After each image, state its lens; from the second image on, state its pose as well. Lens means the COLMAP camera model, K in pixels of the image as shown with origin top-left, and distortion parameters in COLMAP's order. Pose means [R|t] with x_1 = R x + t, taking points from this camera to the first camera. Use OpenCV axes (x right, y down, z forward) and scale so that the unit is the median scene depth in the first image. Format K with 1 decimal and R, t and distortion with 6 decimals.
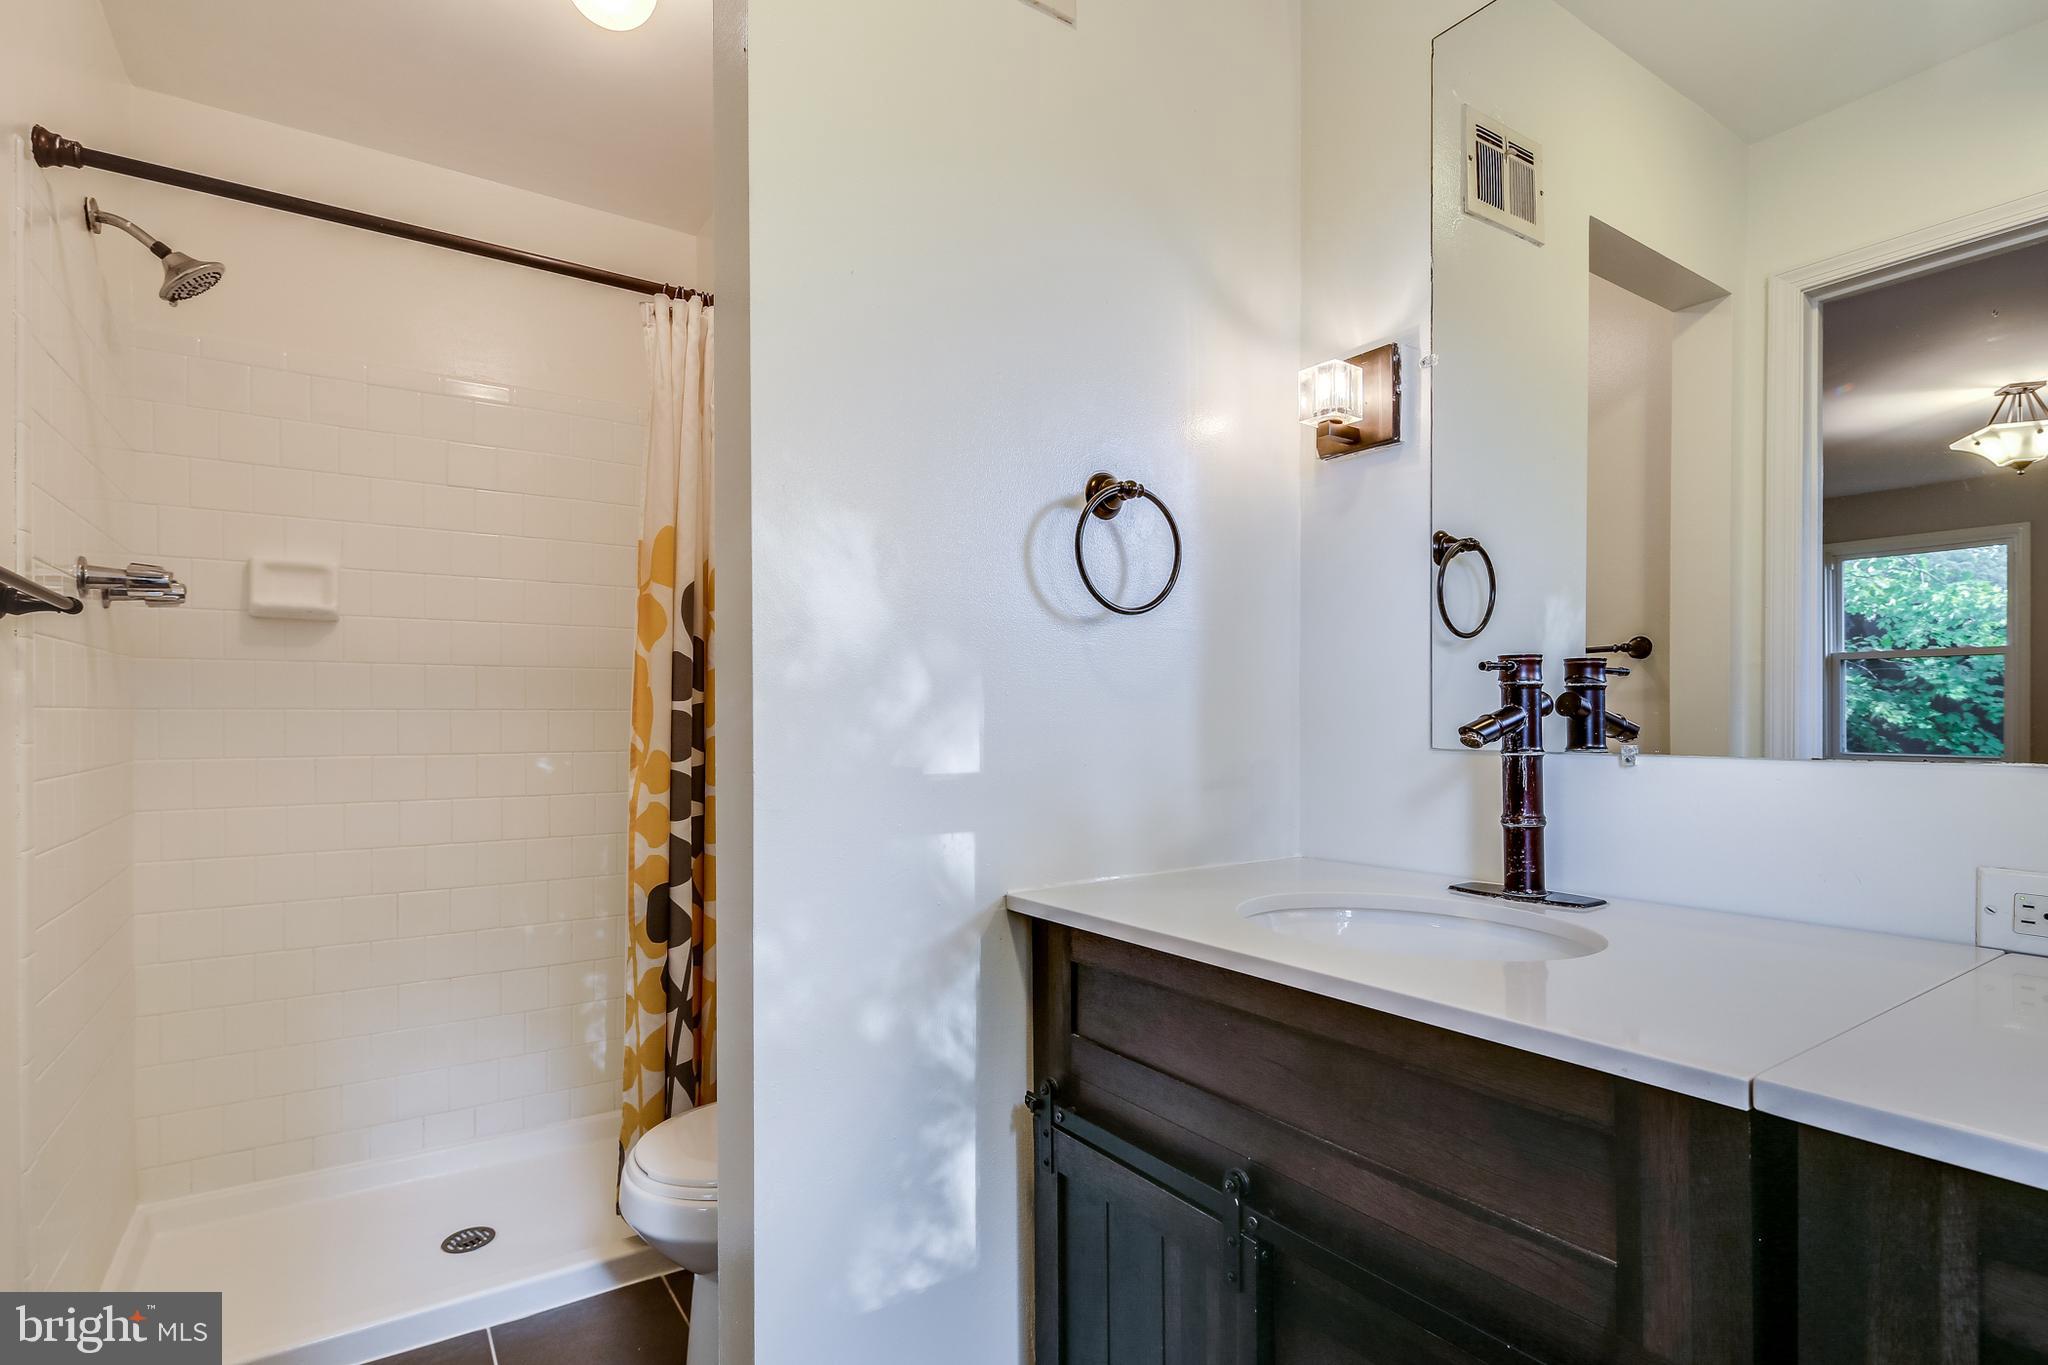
lens RADIAL K [[1007.1, 0, 1024.4], [0, 1007.1, 703.4], [0, 0, 1]] dist [0.001816, -0.005459]
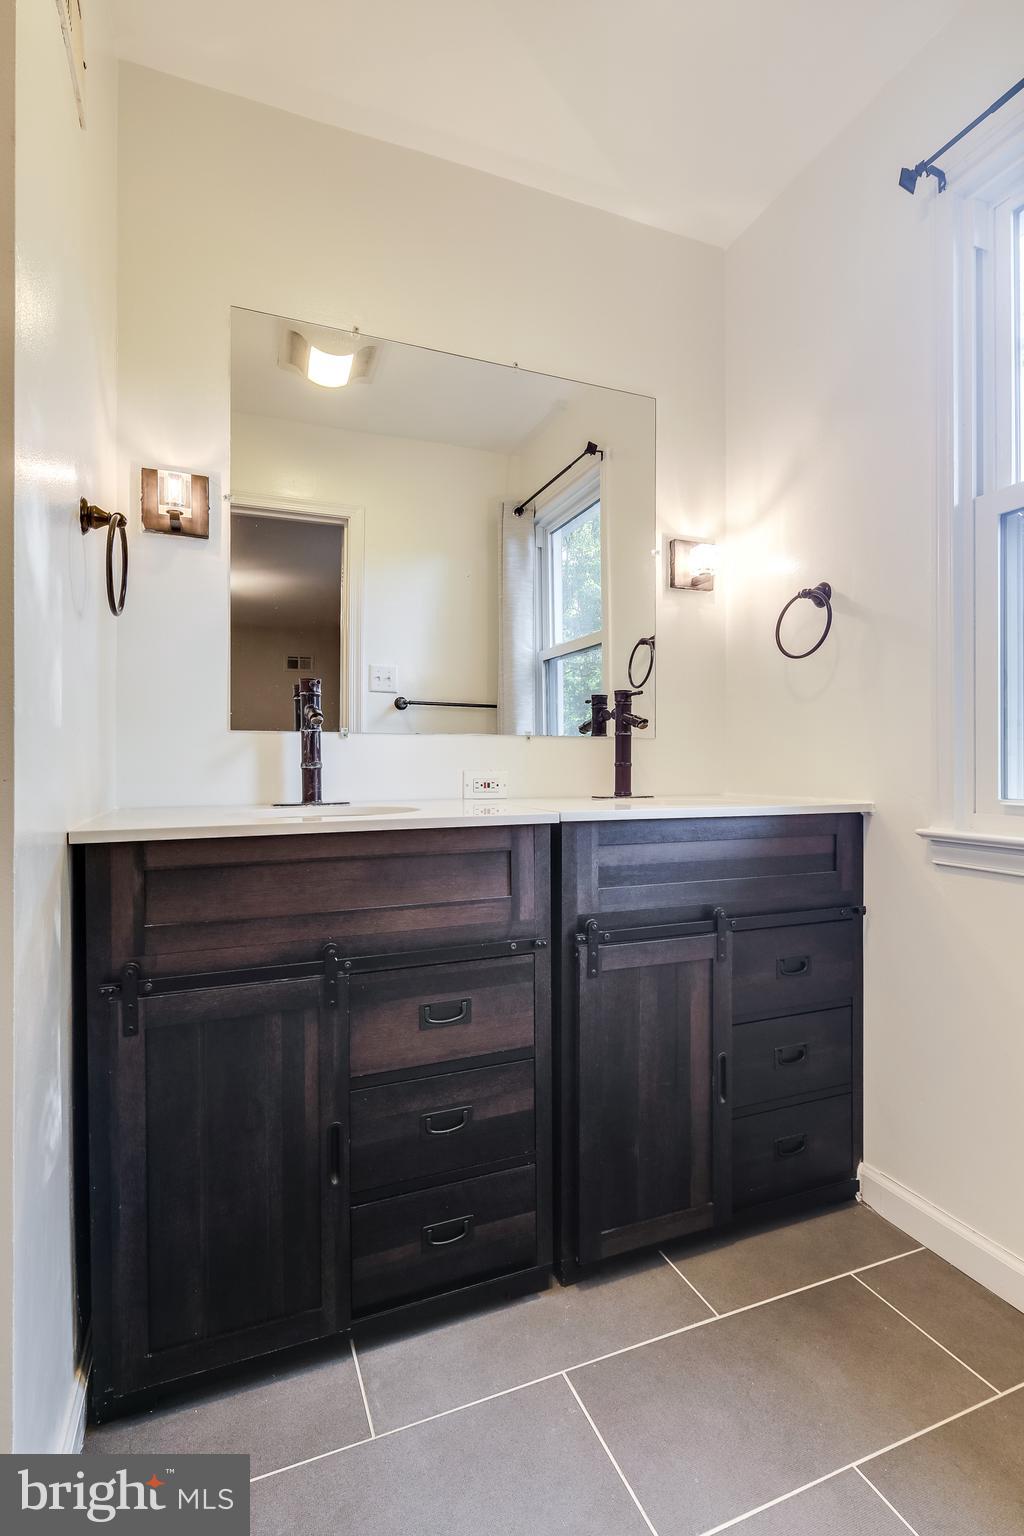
lens RADIAL K [[755.3, 0, 516.4], [0, 755.3, 765.2], [0, 0, 1]] dist [0.001816, -0.005459]
pose [[0.205905, 0.000936, 0.978571, -1.285430], [-0.009823, 0.999951, 0.001110, 0.171002], [-0.978523, -0.009842, 0.205904, 0.494555]]
